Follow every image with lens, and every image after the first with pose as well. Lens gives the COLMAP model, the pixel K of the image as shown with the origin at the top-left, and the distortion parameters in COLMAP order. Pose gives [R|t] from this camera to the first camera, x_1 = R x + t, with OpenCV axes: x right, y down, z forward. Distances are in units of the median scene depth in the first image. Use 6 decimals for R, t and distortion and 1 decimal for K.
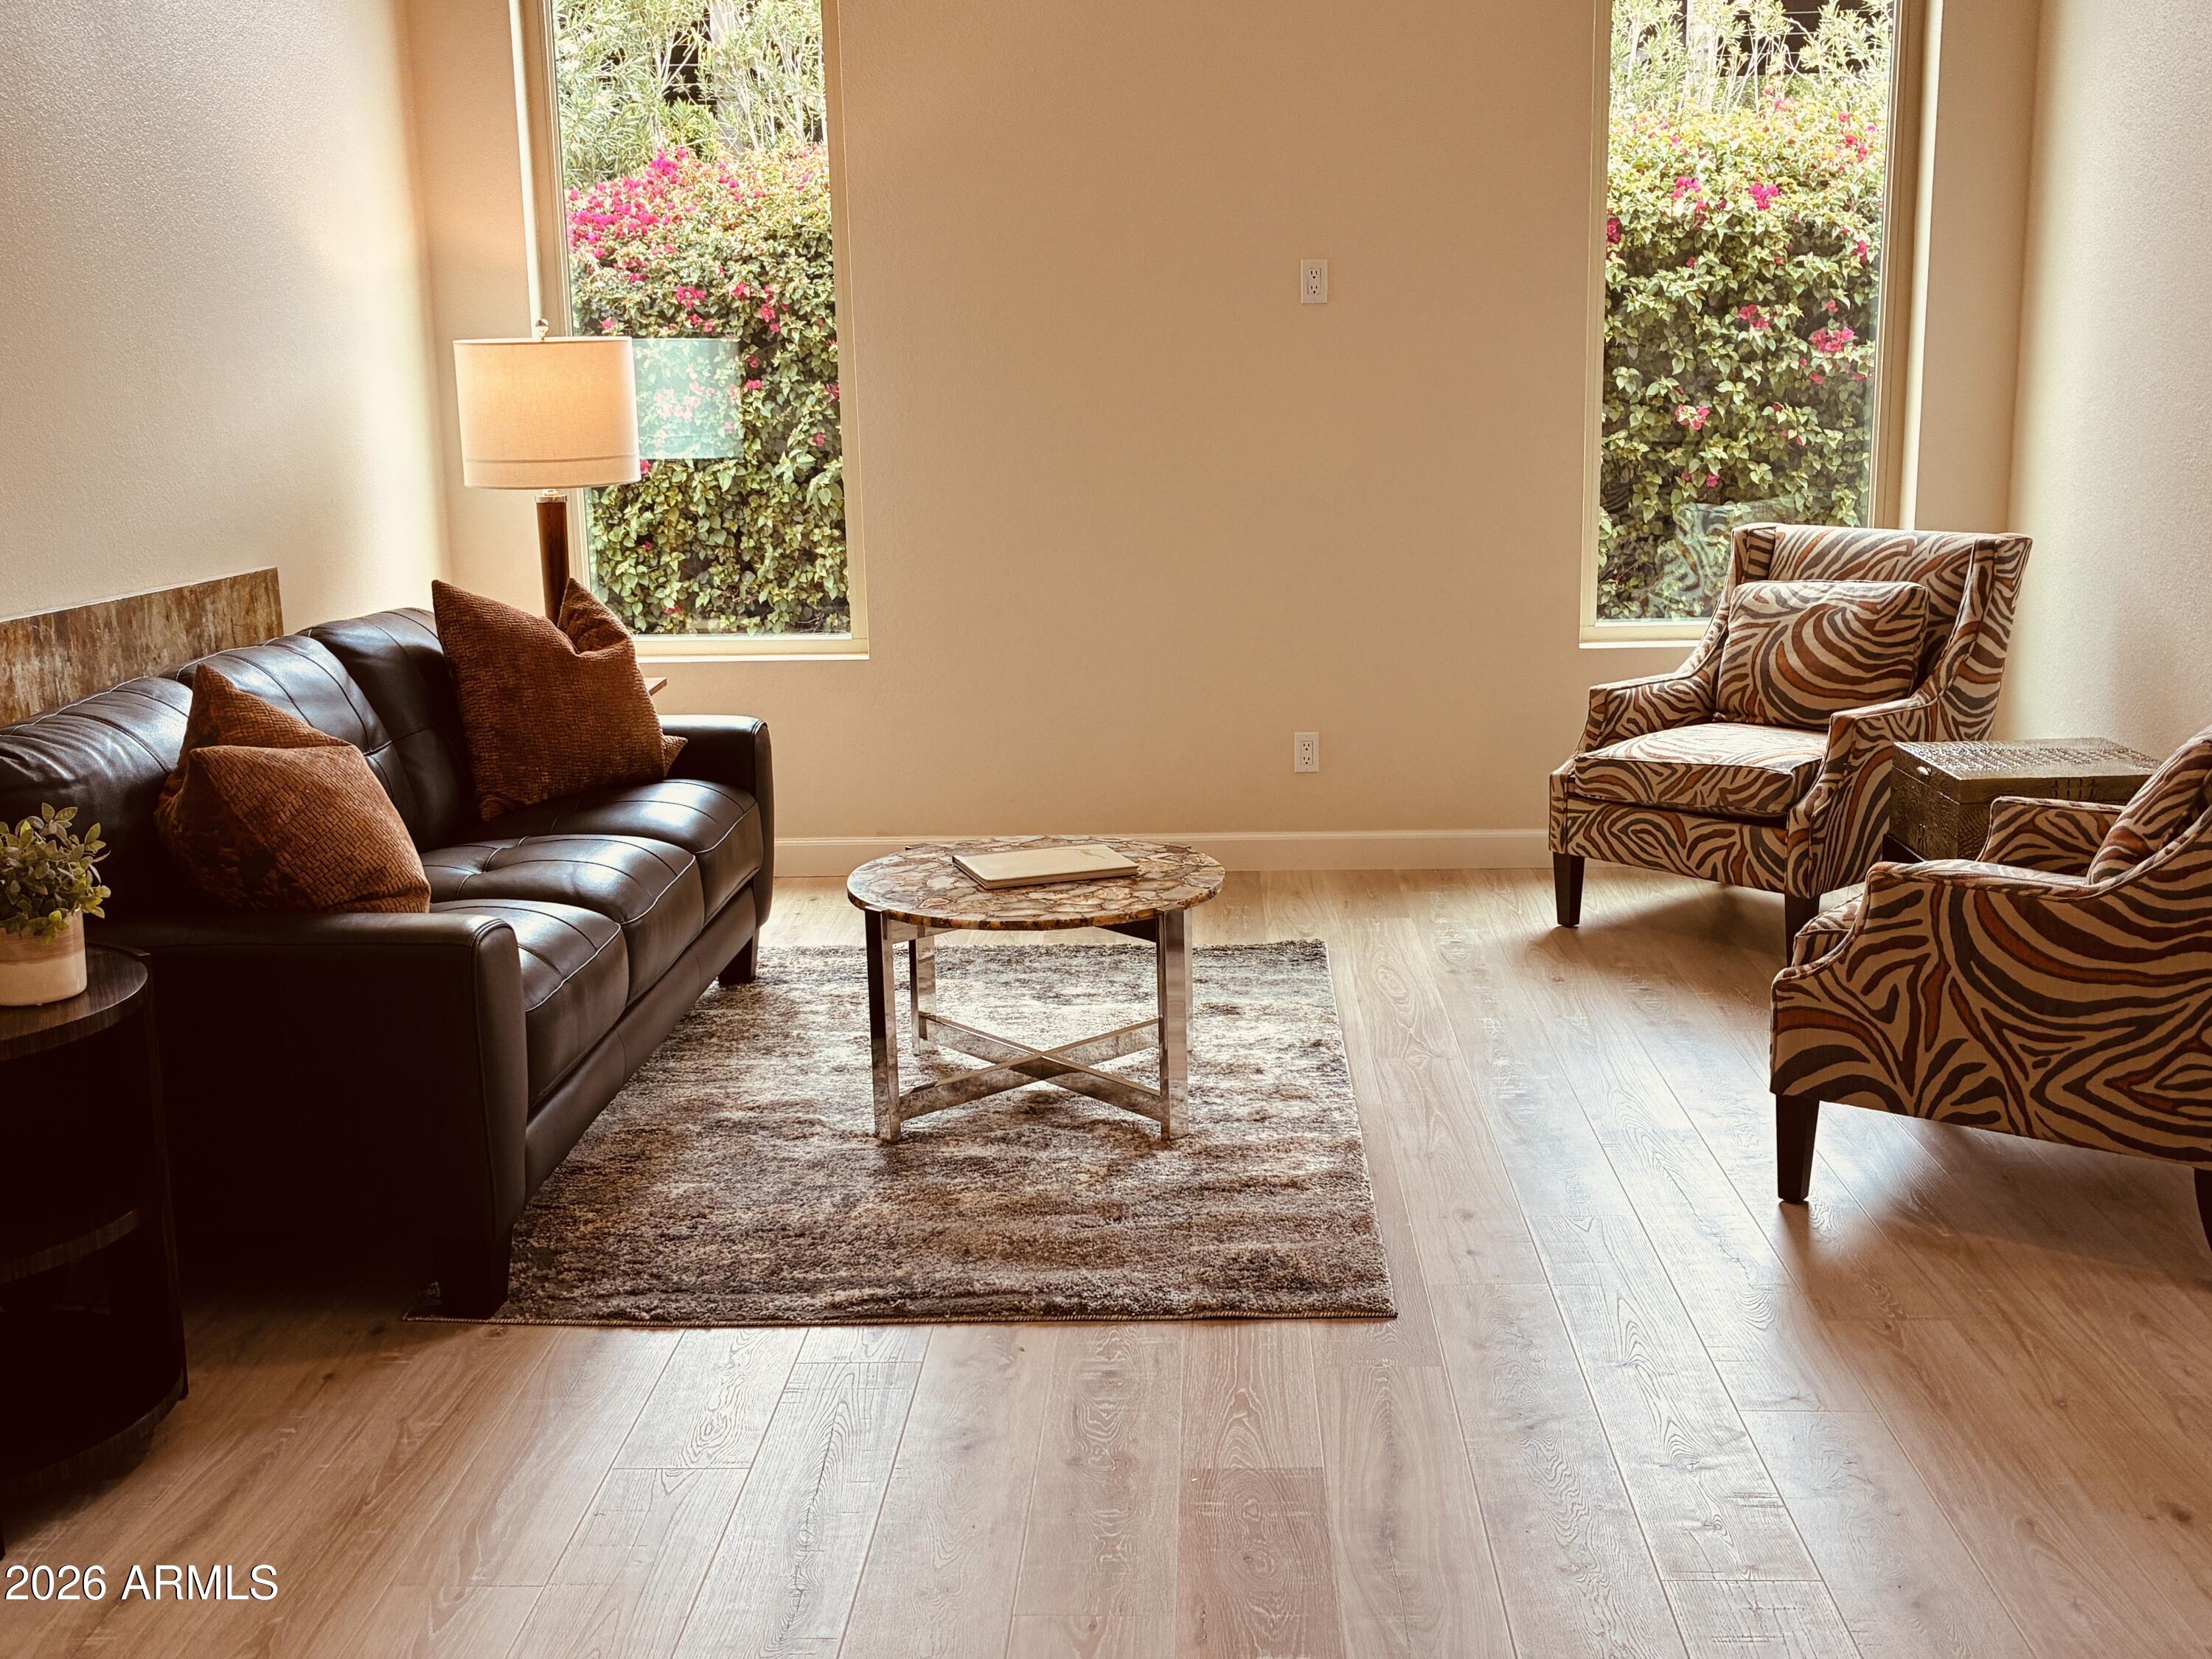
lens RADIAL K [[2323.5, 0, 1103.7], [0, 2323.5, 838.9], [0, 0, 1]] dist [0.054774, 0.000000]
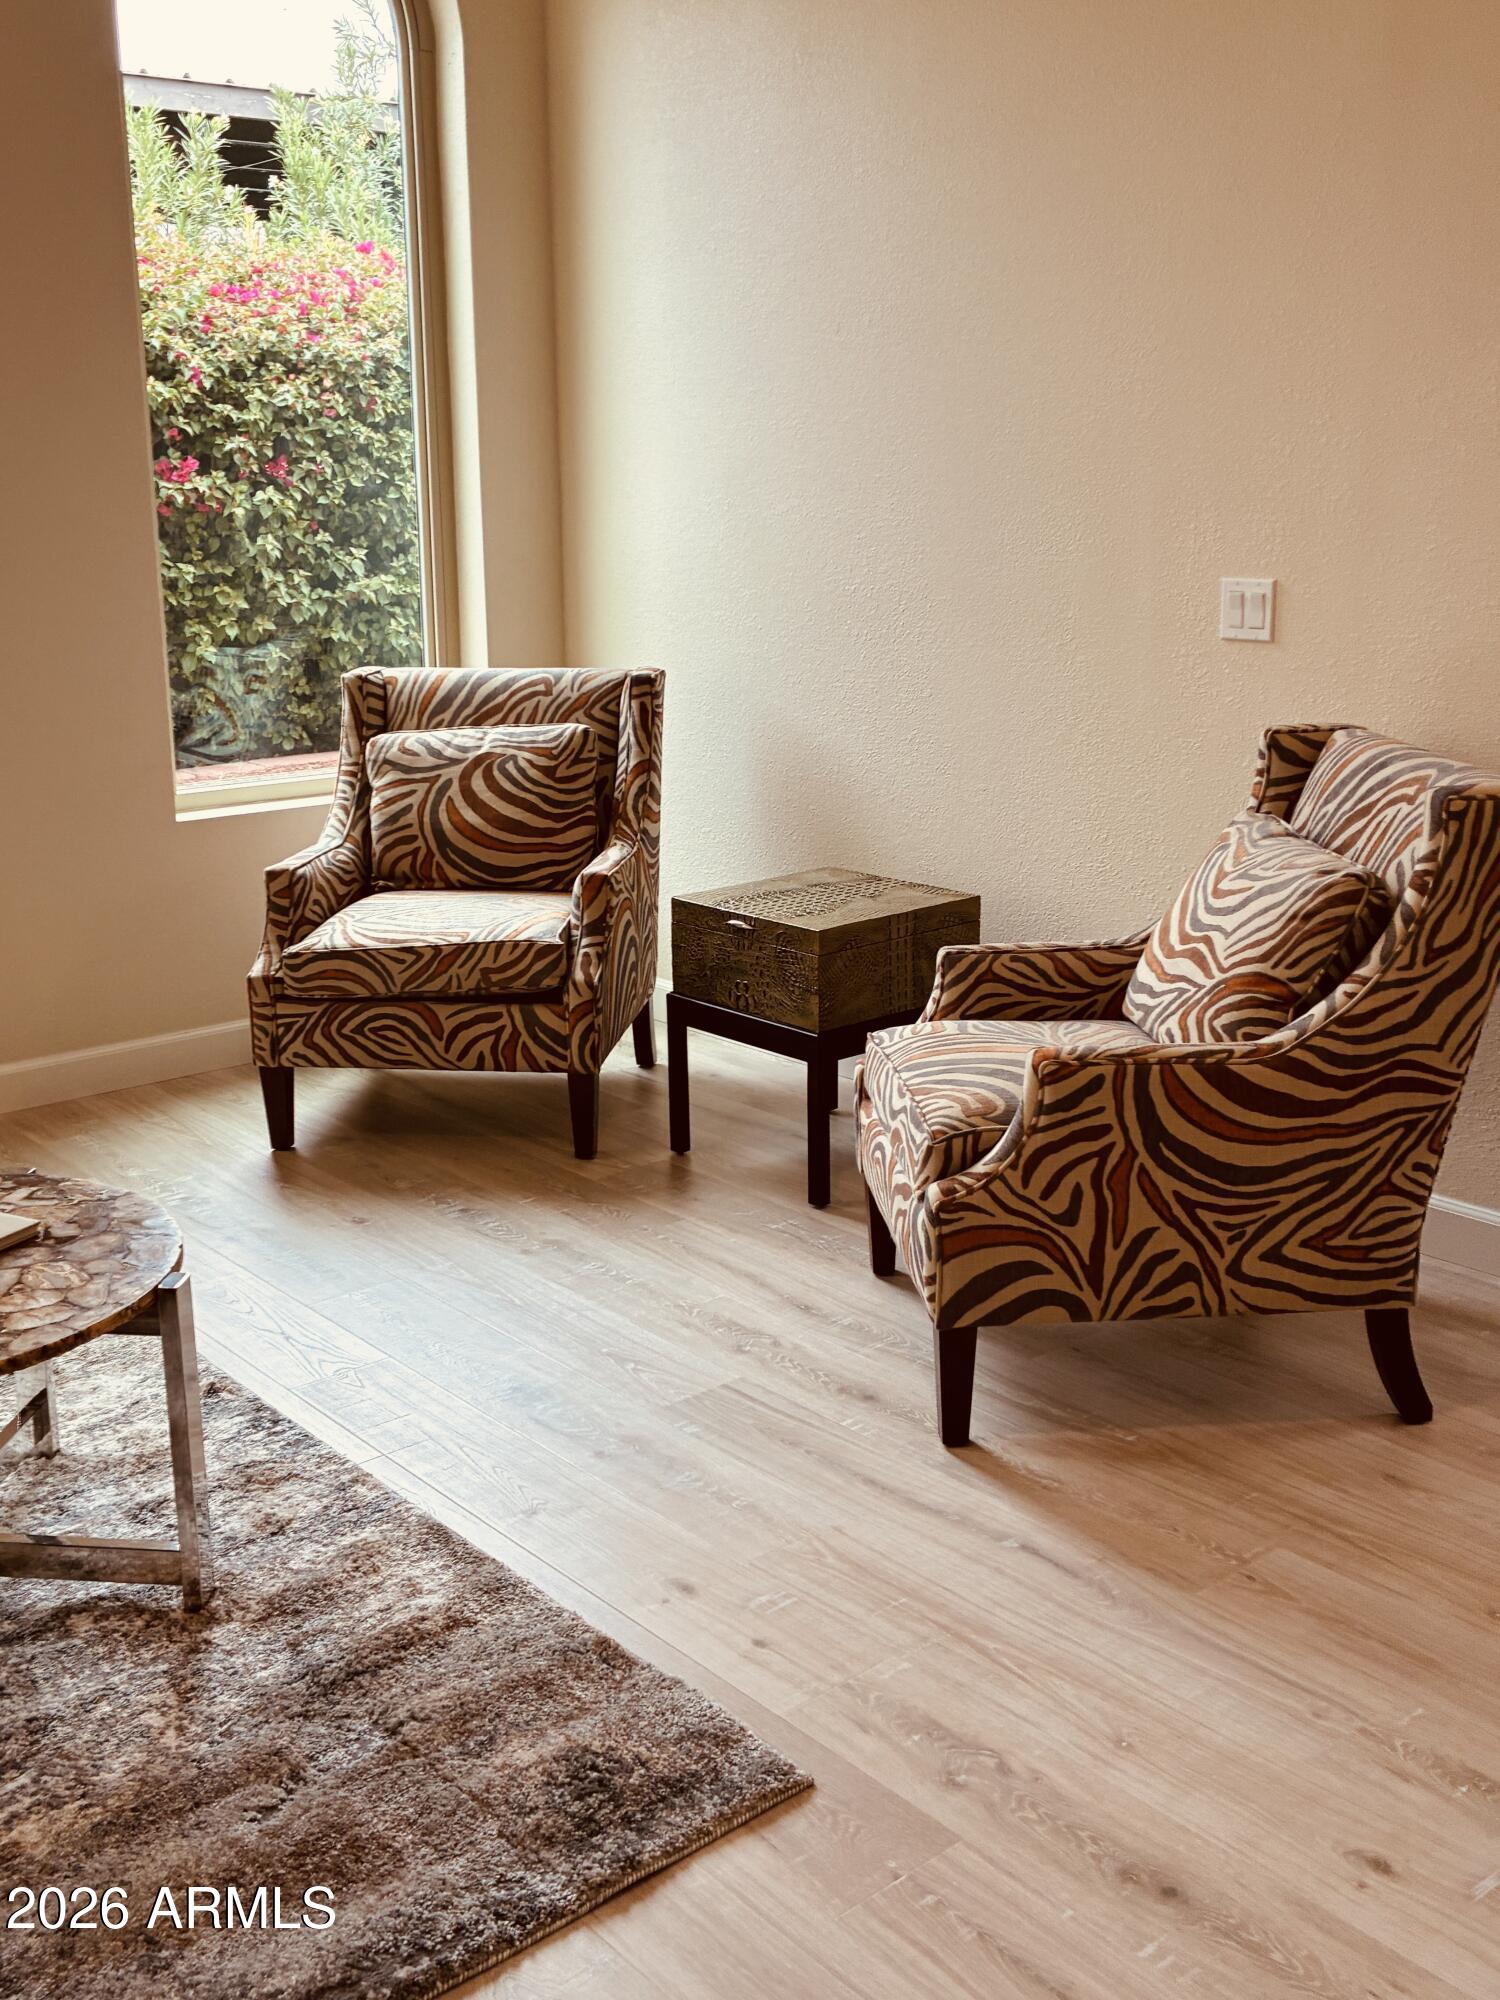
lens RADIAL K [[2100.8, 0, 730.9], [0, 2100.8, 979.1], [0, 0, 1]] dist [0.054774, 0.000000]
pose [[0.744227, -0.149868, 0.650896, -0.190737], [0.136061, 0.988085, 0.071934, -0.063449], [-0.653922, 0.035027, 0.755751, 0.336277]]
